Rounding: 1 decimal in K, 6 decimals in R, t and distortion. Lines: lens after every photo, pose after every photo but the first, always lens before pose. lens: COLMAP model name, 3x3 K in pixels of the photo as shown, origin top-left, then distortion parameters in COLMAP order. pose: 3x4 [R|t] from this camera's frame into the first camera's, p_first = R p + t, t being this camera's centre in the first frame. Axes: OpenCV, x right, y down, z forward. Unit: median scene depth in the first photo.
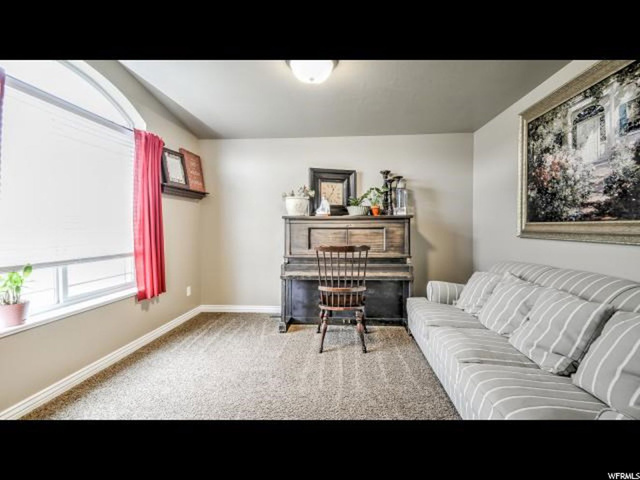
lens RADIAL K [[279.2, 0, 319.5], [0, 279.2, 236.1], [0, 0, 1]] dist [-0.002448, -0.001785]
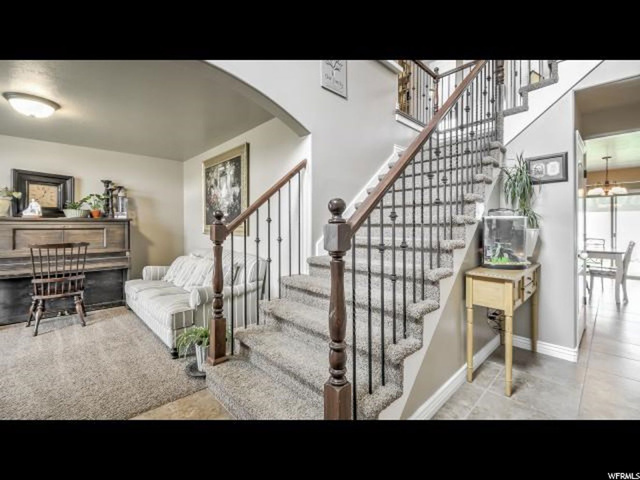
lens RADIAL K [[279.2, 0, 326.8], [0, 279.2, 224.6], [0, 0, 1]] dist [-0.002448, -0.001785]
pose [[0.638426, 0.006848, 0.769653, -0.086485], [0.022984, 0.999345, -0.027957, 0.010142], [-0.769340, 0.035539, 0.637850, -0.529340]]
